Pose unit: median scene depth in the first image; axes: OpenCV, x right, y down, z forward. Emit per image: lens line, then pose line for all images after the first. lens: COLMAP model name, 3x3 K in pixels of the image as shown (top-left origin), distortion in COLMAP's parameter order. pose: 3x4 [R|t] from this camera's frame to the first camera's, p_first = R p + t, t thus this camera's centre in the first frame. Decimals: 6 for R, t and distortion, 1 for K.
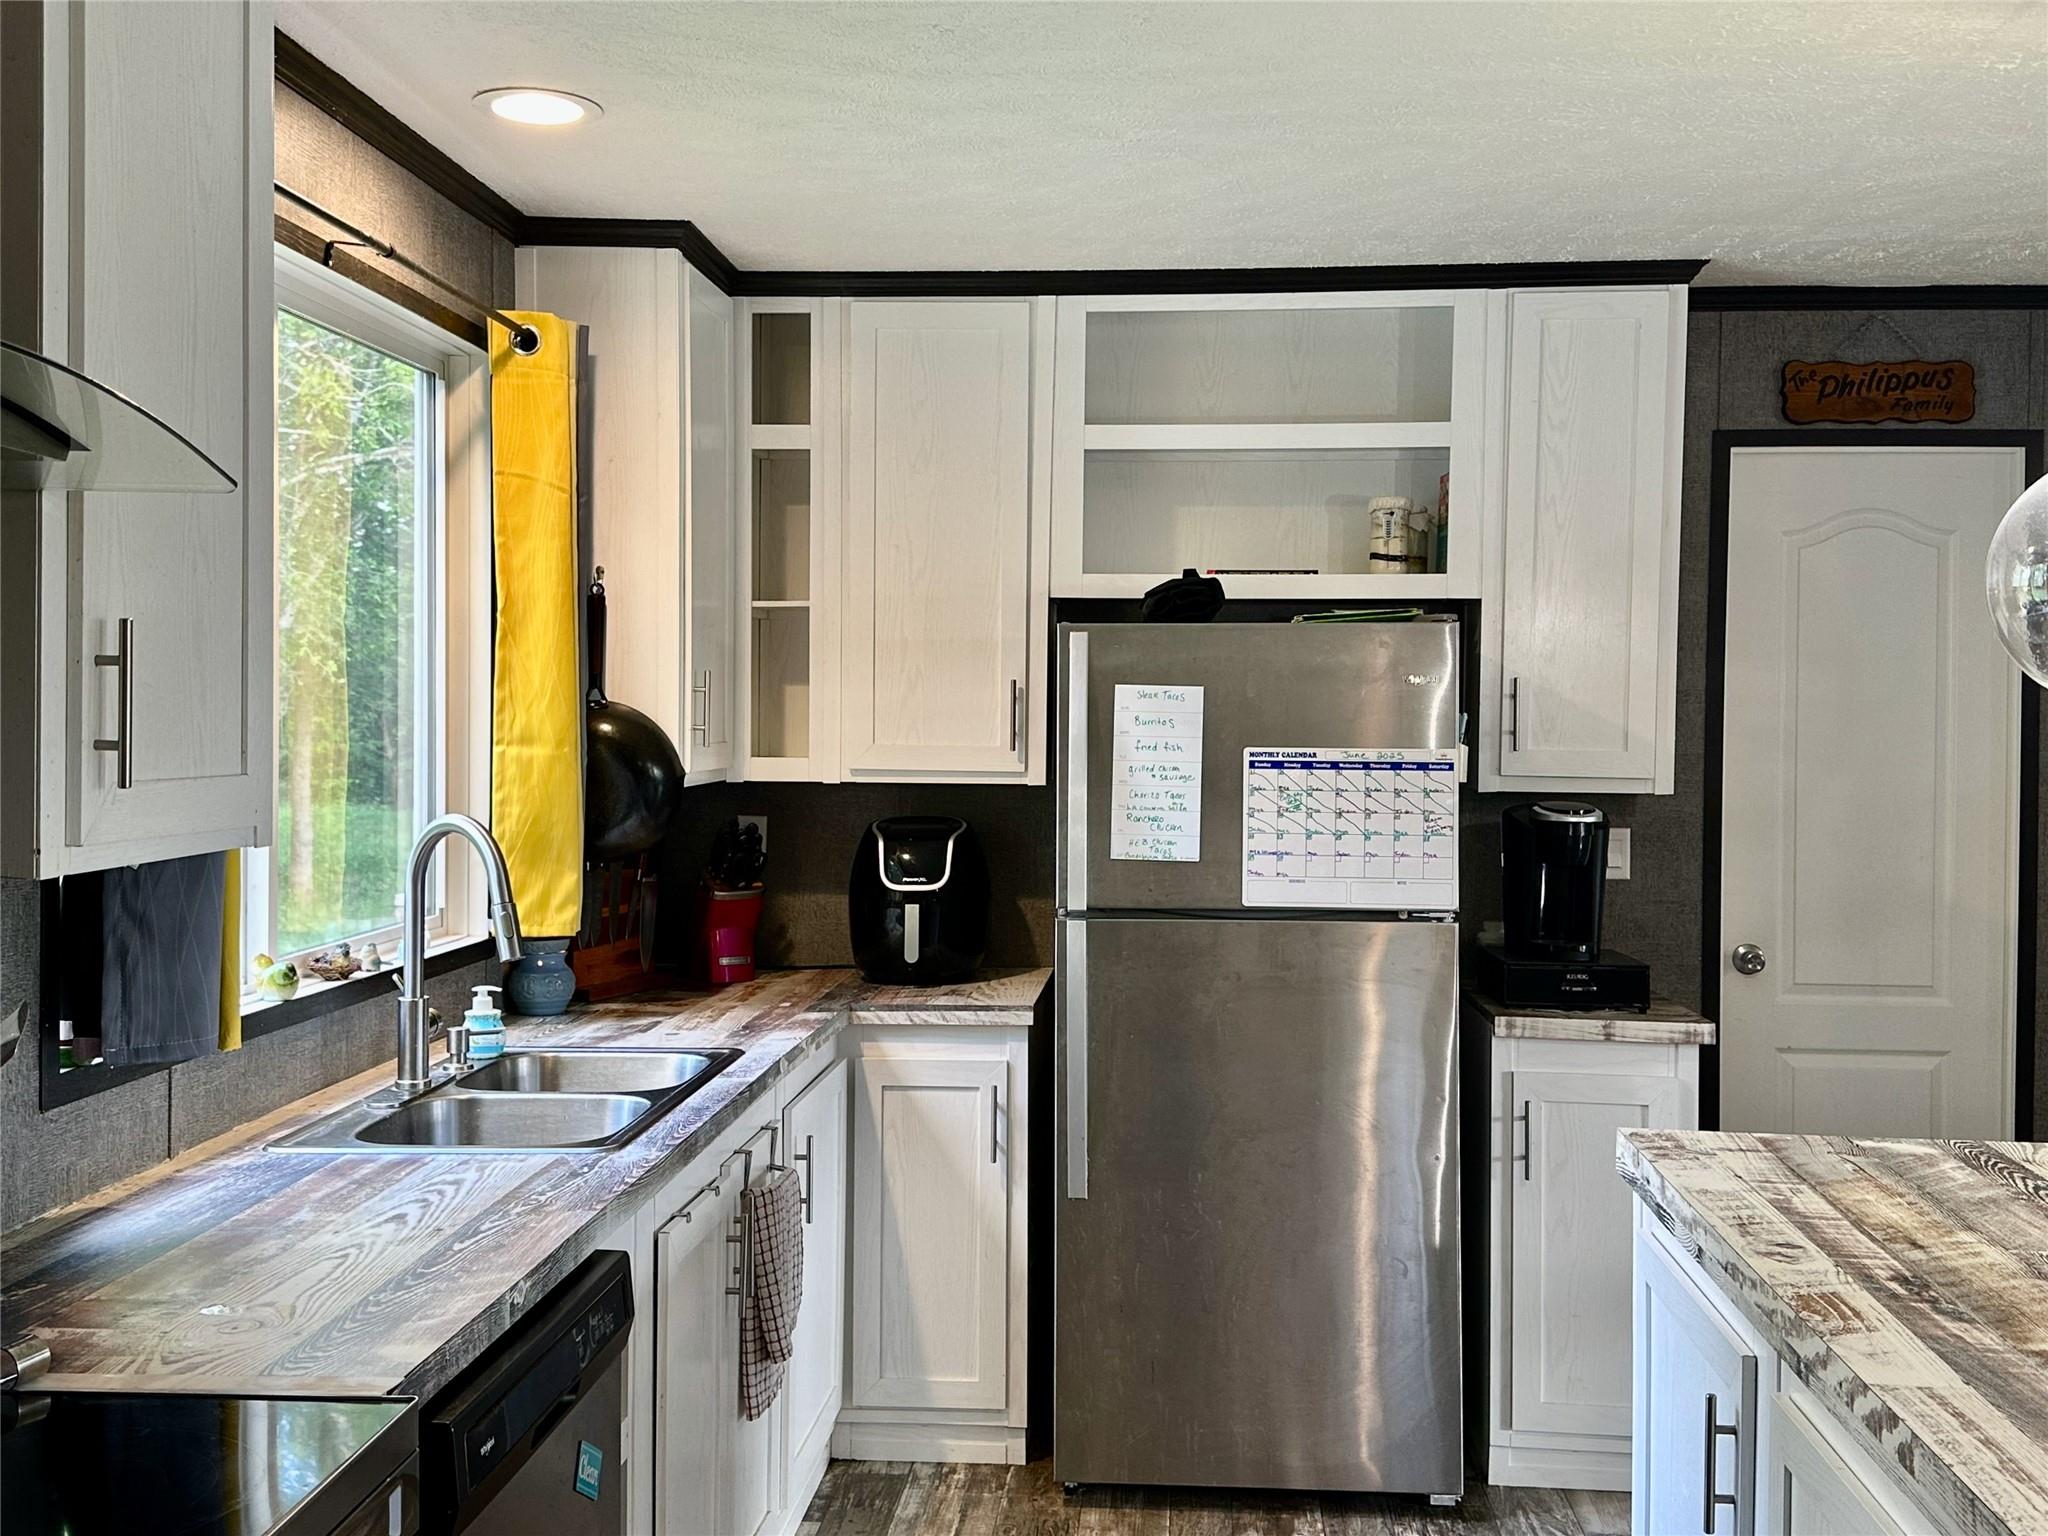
lens RADIAL K [[2081.8, 0, 1006.3], [0, 2081.8, 747.0], [0, 0, 1]] dist [0.081440, 0.000000]
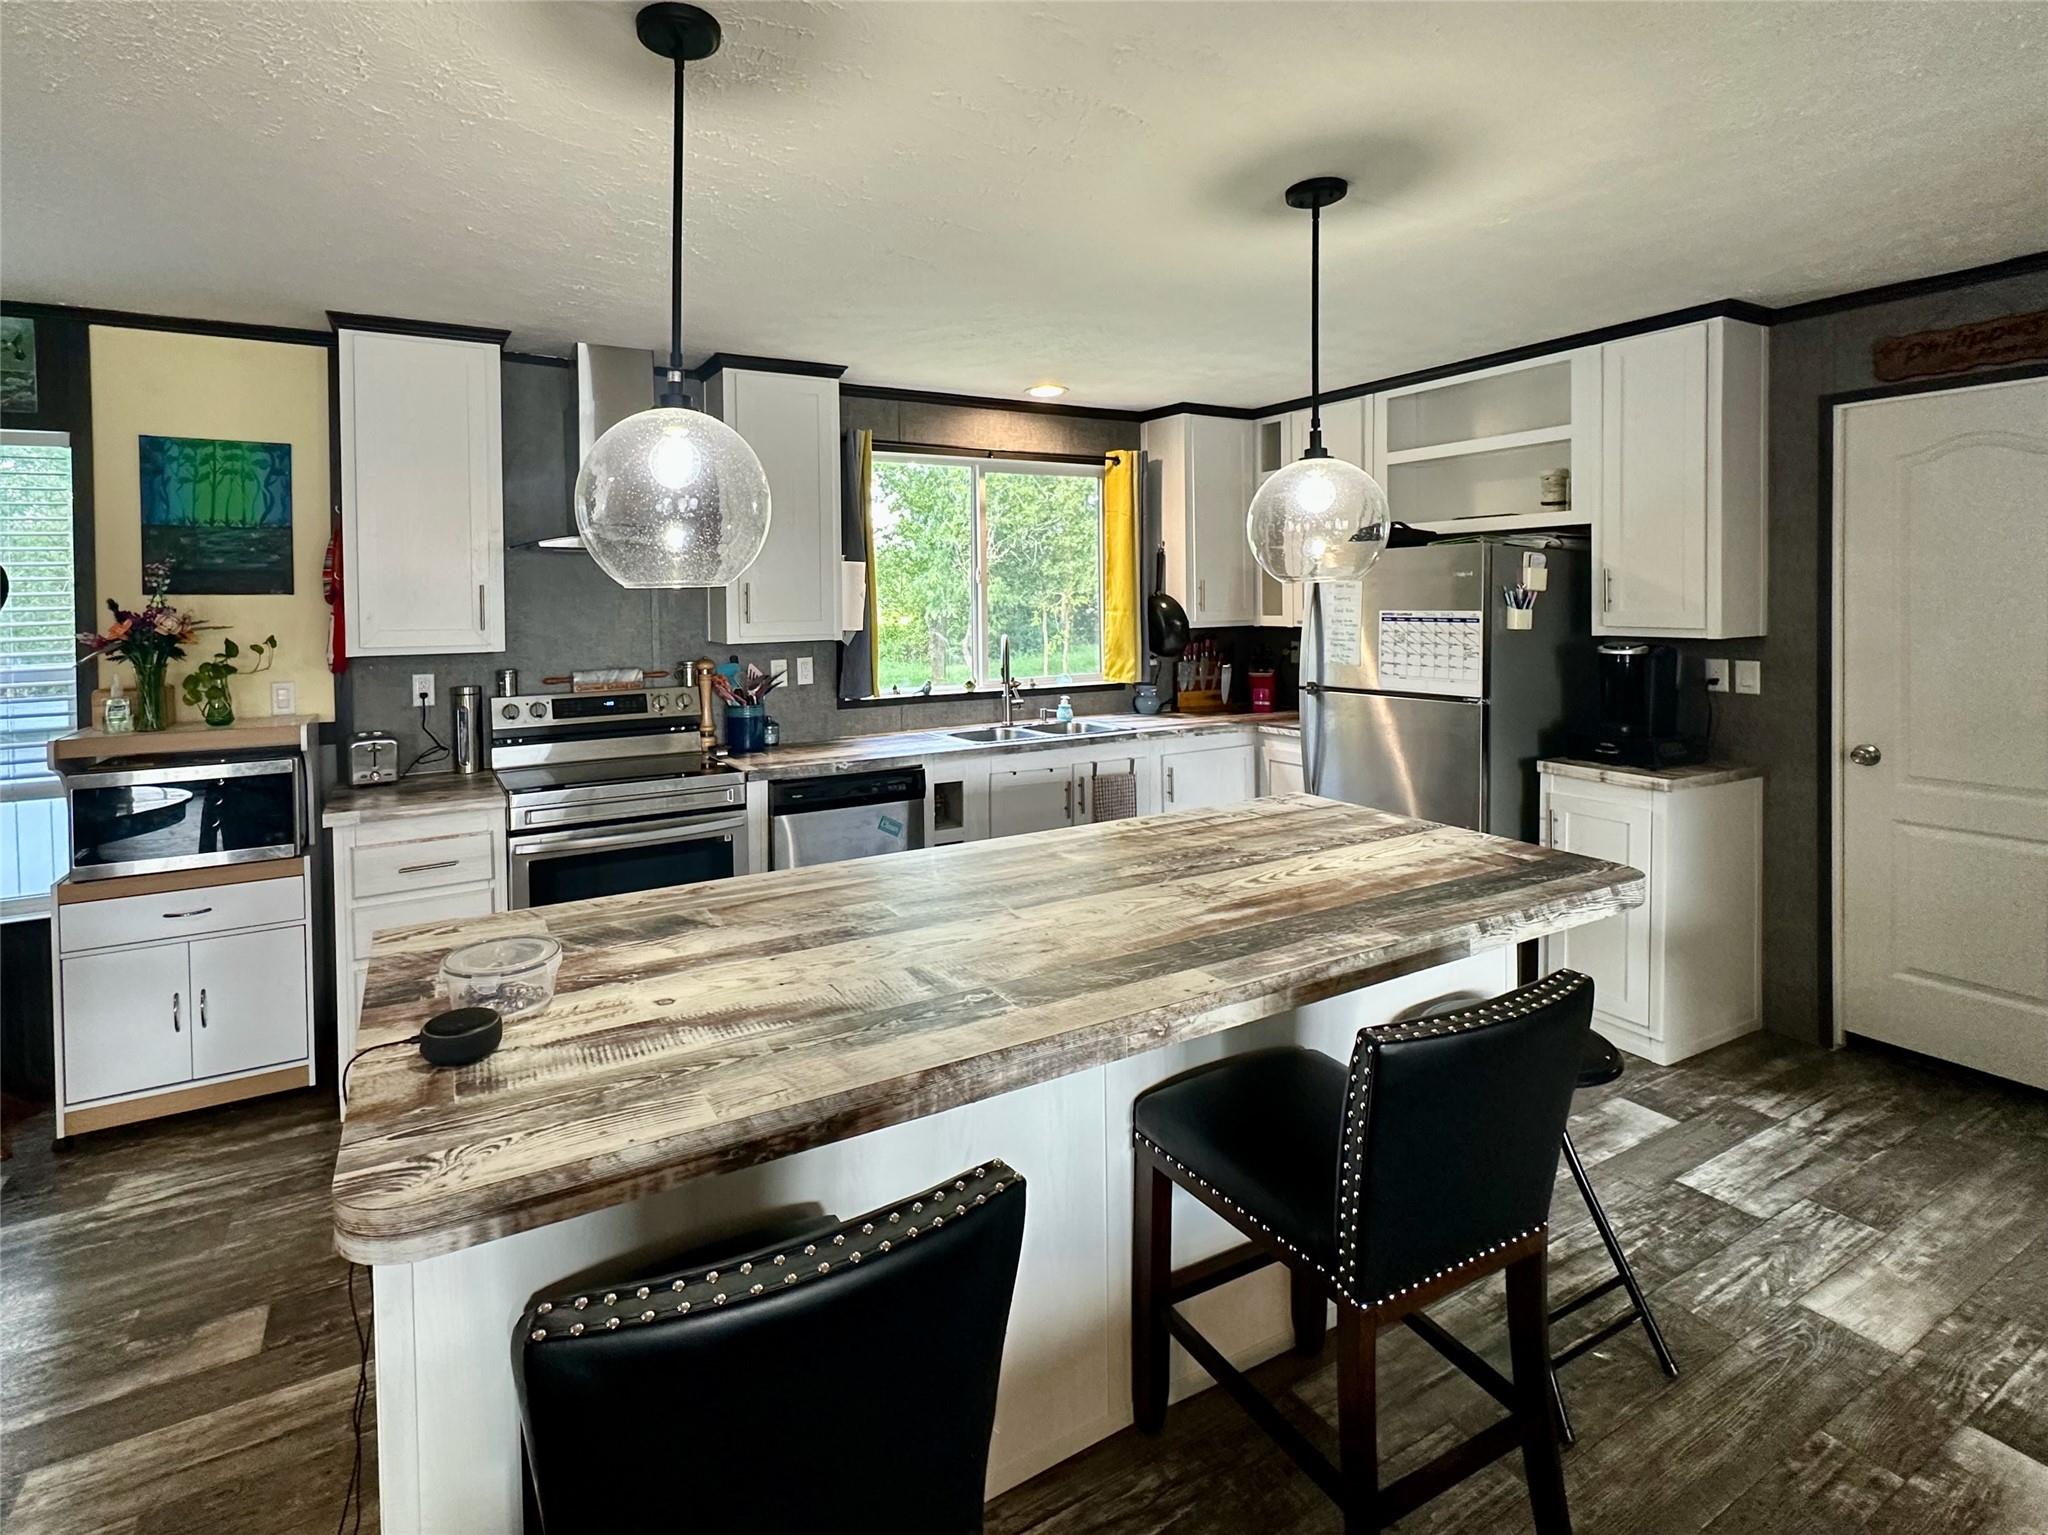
lens RADIAL K [[978.5, 0, 937.3], [0, 978.5, 645.7], [0, 0, 1]] dist [-0.017617, 0.004746]
pose [[0.532924, 0.025130, -0.845790, 0.658070], [0.003188, 0.999492, 0.031705, 0.002519], [0.846157, -0.019593, 0.532573, 0.119927]]
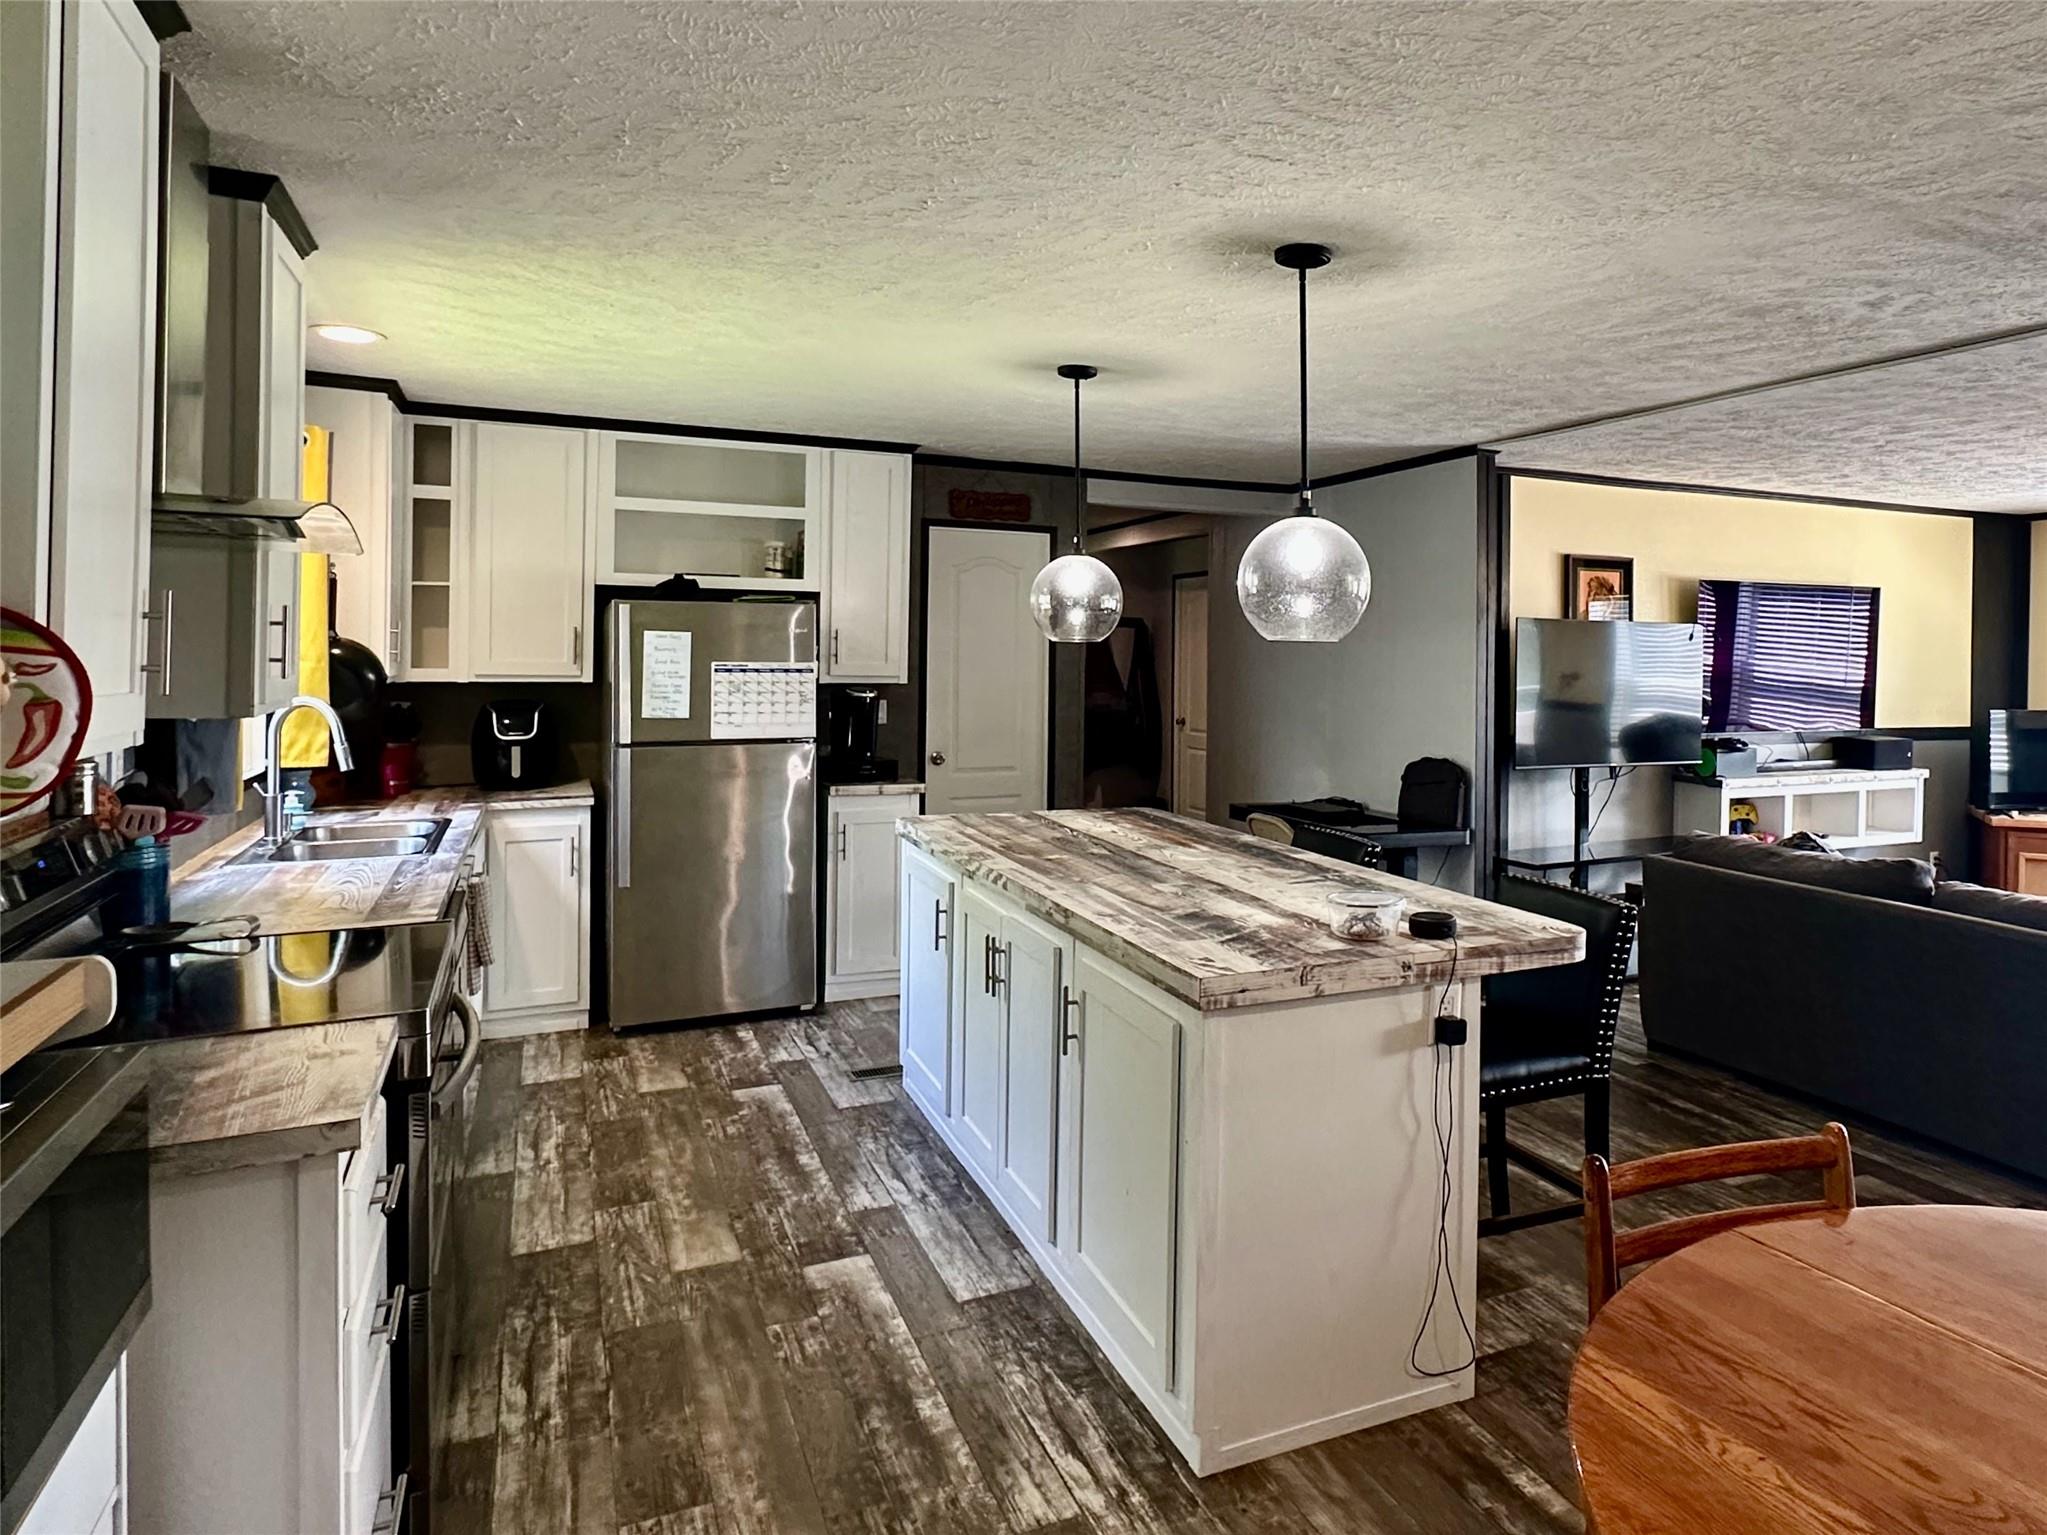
lens RADIAL K [[1290.8, 0, 1199.6], [0, 1290.8, 654.8], [0, 0, 1]] dist [0.015836, 0.004091]
pose [[0.848854, 0.000956, 0.528626, -0.147523], [0.003301, 0.999969, -0.007108, 0.003432], [-0.528616, 0.007779, 0.848825, -0.333945]]
